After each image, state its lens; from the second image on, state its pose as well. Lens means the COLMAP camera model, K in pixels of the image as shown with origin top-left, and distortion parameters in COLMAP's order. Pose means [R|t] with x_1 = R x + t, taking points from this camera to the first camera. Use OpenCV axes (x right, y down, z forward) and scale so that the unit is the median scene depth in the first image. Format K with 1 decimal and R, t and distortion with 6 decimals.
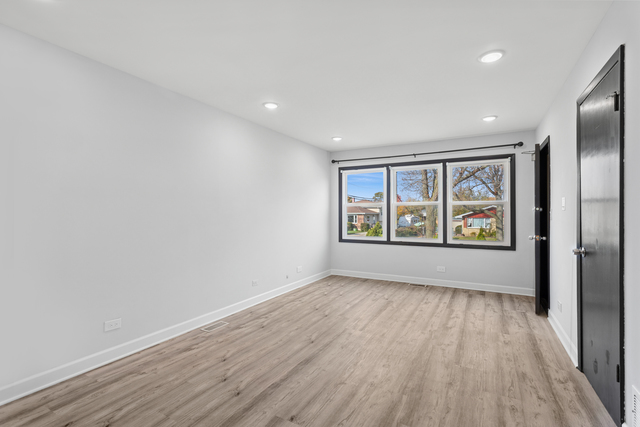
lens RADIAL K [[302.2, 0, 321.4], [0, 302.2, 216.0], [0, 0, 1]] dist [-0.002265, 0.000317]
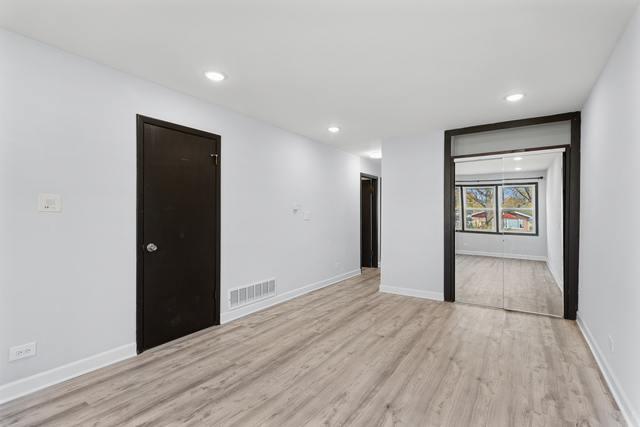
lens RADIAL K [[302.2, 0, 320.4], [0, 302.2, 211.7], [0, 0, 1]] dist [-0.002265, 0.000317]
pose [[-0.995831, 0.001425, 0.091211, 0.070942], [0.001240, 0.999997, -0.002088, -0.021319], [-0.091214, -0.001966, -0.995829, 2.034991]]
